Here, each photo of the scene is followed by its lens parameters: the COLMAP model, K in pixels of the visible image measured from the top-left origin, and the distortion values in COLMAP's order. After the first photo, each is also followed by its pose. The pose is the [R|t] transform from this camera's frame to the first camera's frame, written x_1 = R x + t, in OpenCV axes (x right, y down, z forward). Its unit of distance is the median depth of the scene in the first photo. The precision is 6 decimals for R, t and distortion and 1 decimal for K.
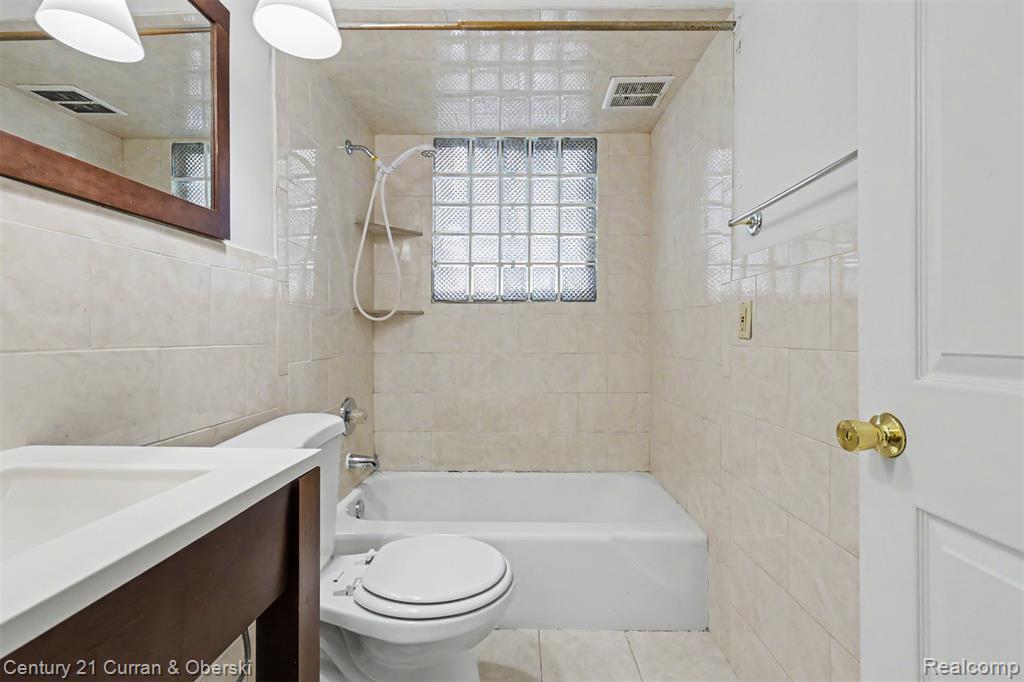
lens RADIAL K [[455.4, 0, 512.0], [0, 455.4, 341.0], [0, 0, 1]] dist [0.001656, 0.003638]
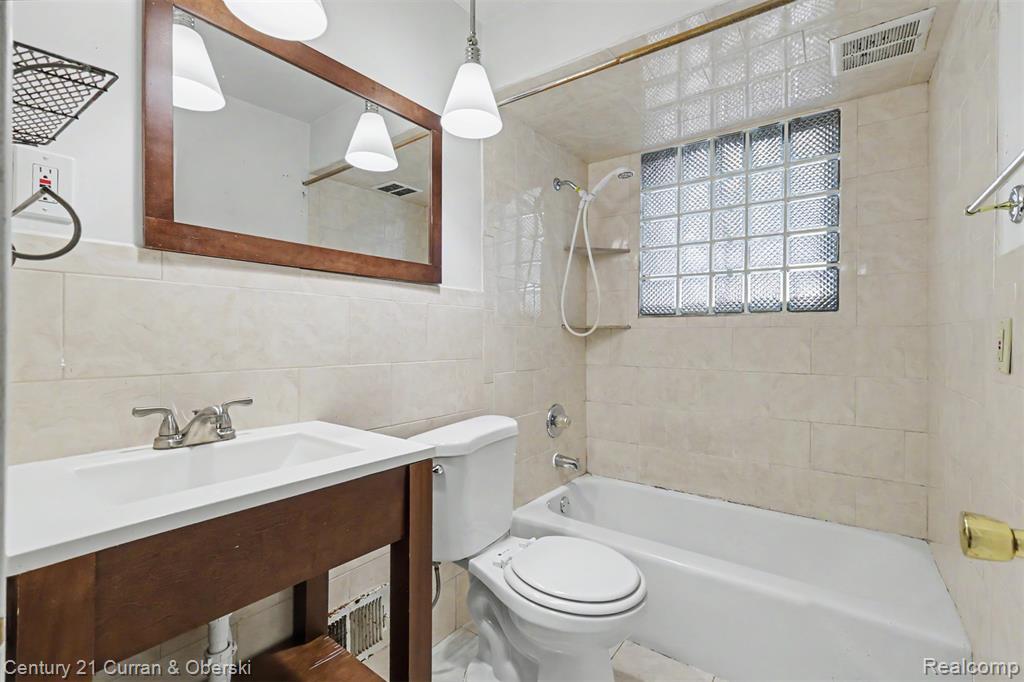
lens RADIAL K [[461.4, 0, 512.0], [0, 461.4, 341.0], [0, 0, 1]] dist [0.000103, -0.000022]
pose [[0.812072, 0.009585, -0.583479, 0.195726], [-0.011064, 0.999938, 0.001028, -0.028905], [0.583453, 0.005621, 0.812128, 0.000551]]
